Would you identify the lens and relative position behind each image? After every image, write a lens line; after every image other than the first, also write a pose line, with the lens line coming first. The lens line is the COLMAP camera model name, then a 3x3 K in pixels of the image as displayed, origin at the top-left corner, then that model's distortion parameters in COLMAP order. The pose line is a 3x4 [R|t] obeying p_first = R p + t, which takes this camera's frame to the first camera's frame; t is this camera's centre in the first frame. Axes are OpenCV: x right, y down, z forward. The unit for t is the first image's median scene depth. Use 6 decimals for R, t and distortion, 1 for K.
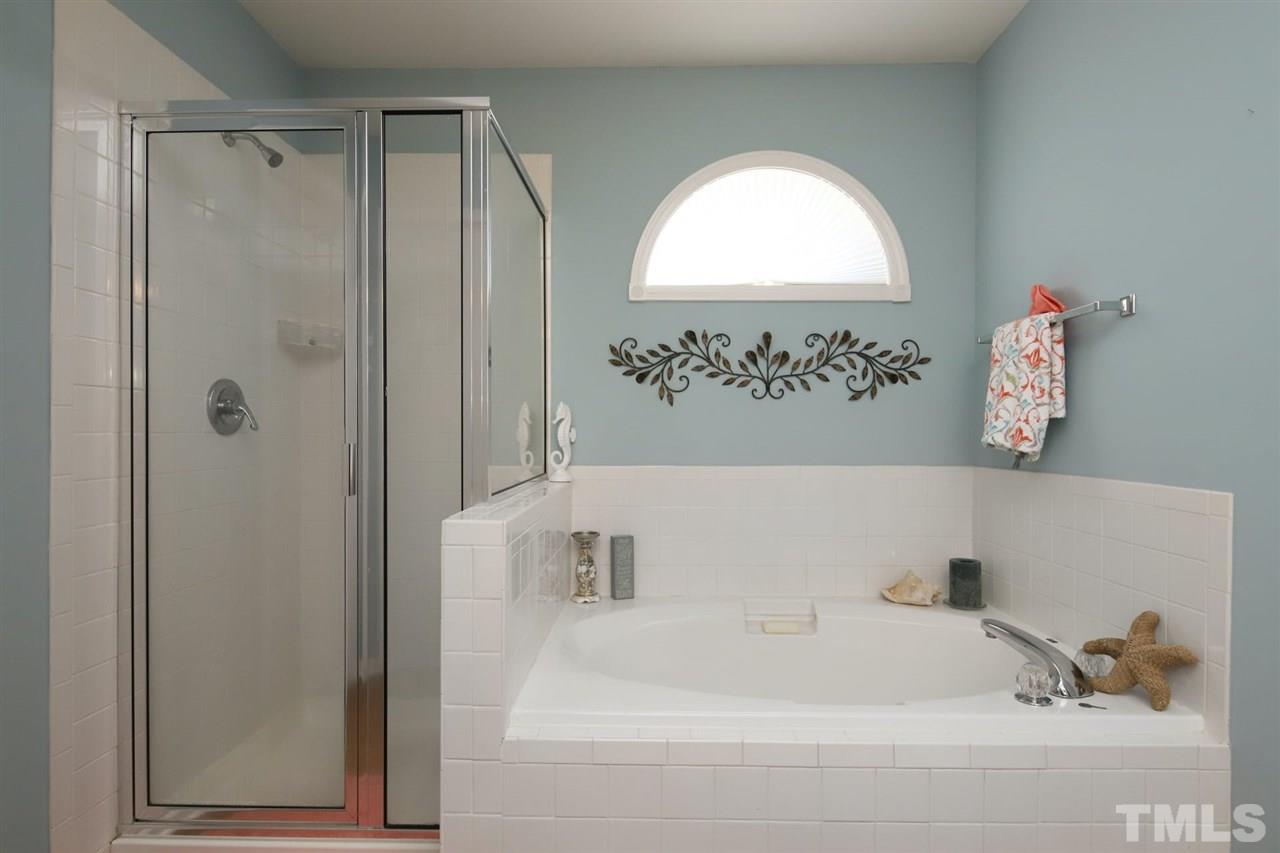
lens RADIAL K [[660.9, 0, 640.0], [0, 660.9, 426.5], [0, 0, 1]] dist [-0.003220, 0.000119]
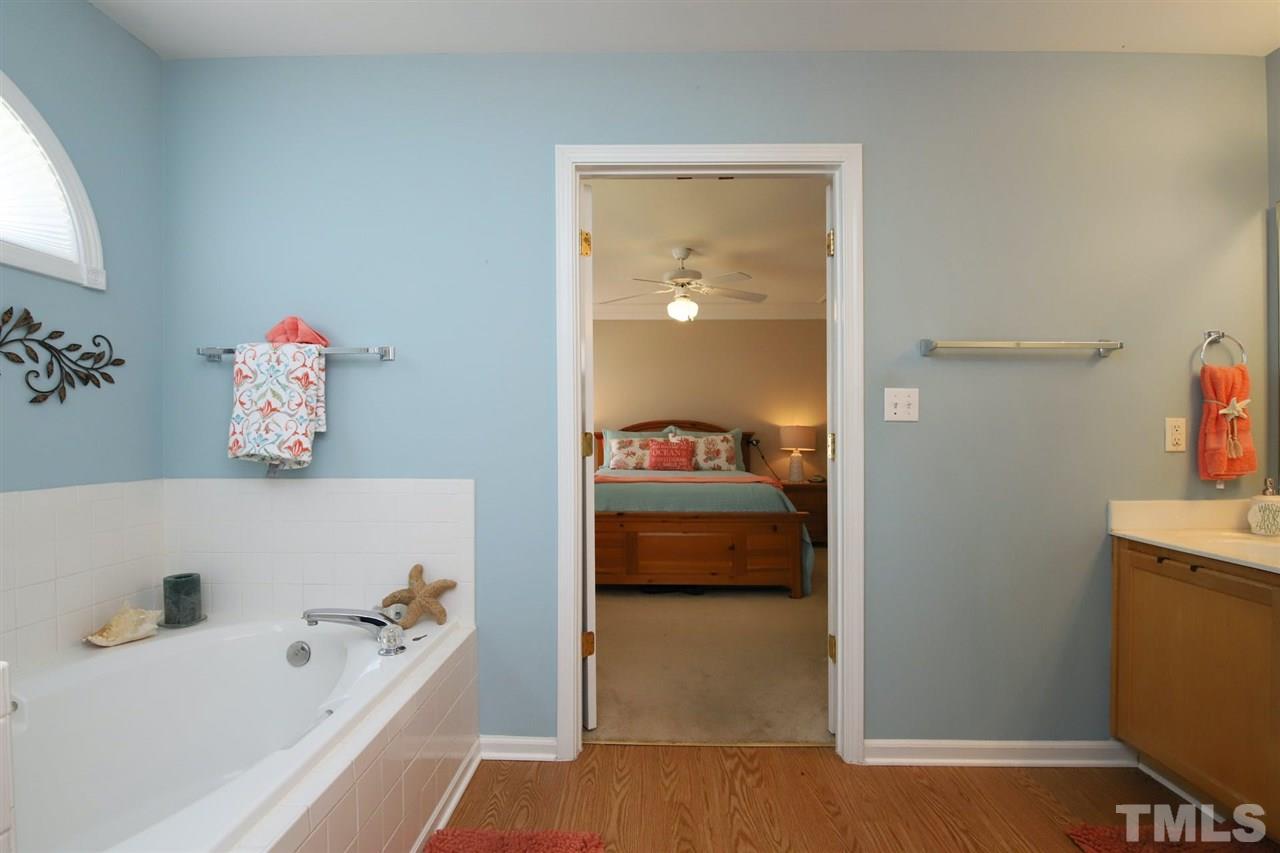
lens RADIAL K [[660.9, 0, 640.0], [0, 660.9, 426.5], [0, 0, 1]] dist [-0.003220, 0.000119]
pose [[-0.002779, 0.011203, 0.999933, -0.548375], [-0.009055, 0.999896, -0.011228, -0.013827], [-0.999955, -0.009086, -0.002678, 0.387305]]
